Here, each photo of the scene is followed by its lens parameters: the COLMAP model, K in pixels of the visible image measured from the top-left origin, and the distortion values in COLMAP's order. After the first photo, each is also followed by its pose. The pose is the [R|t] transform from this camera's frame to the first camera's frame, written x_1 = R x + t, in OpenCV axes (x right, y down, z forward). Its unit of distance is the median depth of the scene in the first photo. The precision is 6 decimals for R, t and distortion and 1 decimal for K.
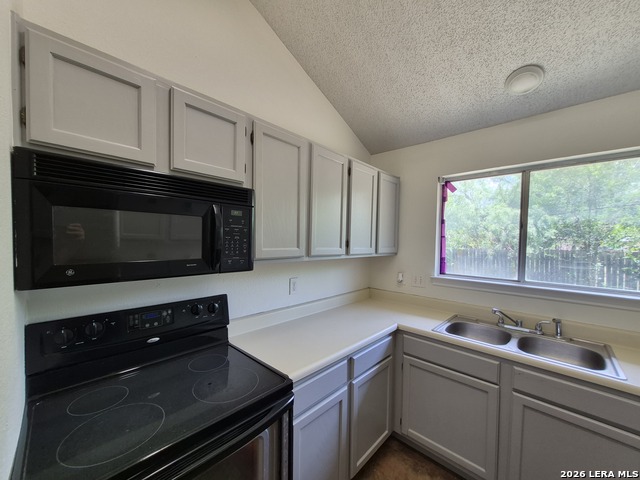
lens RADIAL K [[252.0, 0, 315.5], [0, 252.0, 248.2], [0, 0, 1]] dist [0.000997, 0.000737]
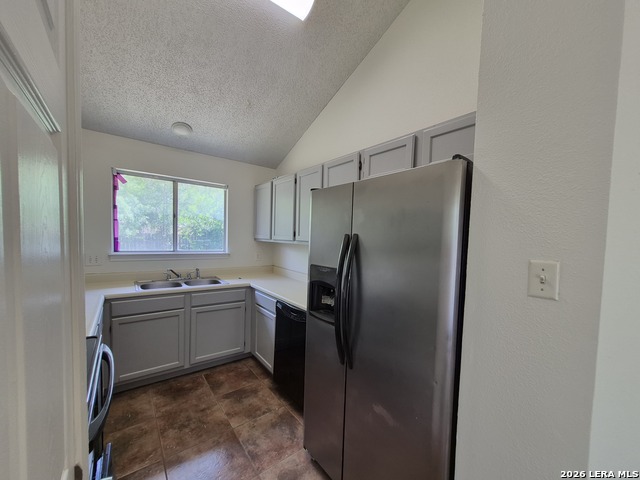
lens RADIAL K [[252.0, 0, 316.5], [0, 252.0, 249.6], [0, 0, 1]] dist [0.000997, 0.000737]
pose [[0.152420, -0.066547, 0.986073, -0.617367], [-0.001218, 0.997717, 0.067521, 0.014393], [-0.988315, -0.011492, 0.151991, -0.121325]]
